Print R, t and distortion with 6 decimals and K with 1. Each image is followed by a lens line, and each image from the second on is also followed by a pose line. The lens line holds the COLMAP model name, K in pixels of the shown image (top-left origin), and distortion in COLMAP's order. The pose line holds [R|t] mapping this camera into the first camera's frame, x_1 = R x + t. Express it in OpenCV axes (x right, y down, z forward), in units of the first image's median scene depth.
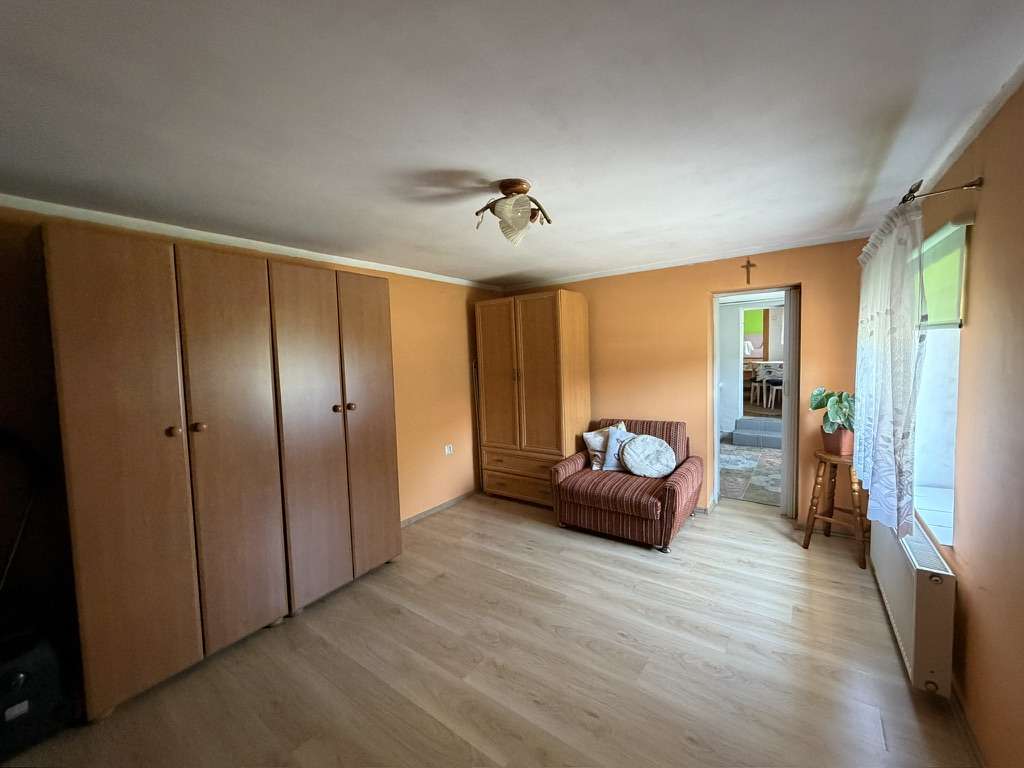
lens RADIAL K [[408.9, 0, 507.8], [0, 408.9, 379.6], [0, 0, 1]] dist [0.002015, -0.000316]
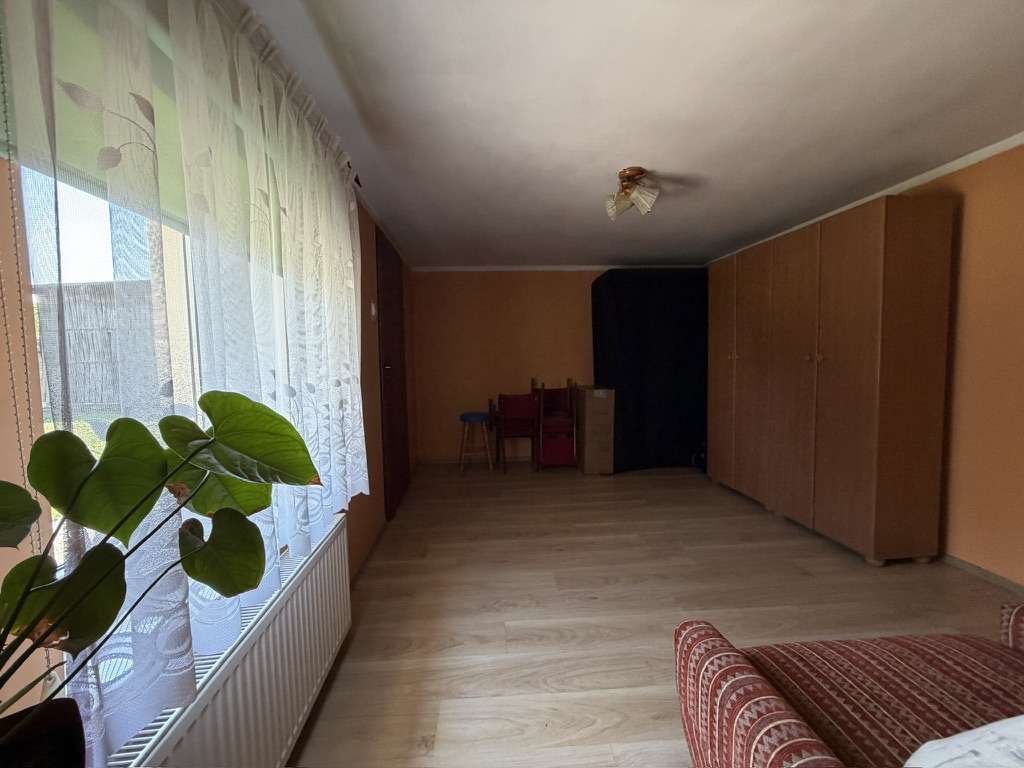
lens RADIAL K [[408.9, 0, 507.8], [0, 408.9, 379.6], [0, 0, 1]] dist [0.002015, -0.000316]
pose [[-0.768689, 0.088270, -0.633502, 1.061554], [0.005968, 0.991379, 0.130893, -0.017182], [0.639594, 0.096835, -0.762589, 1.649253]]
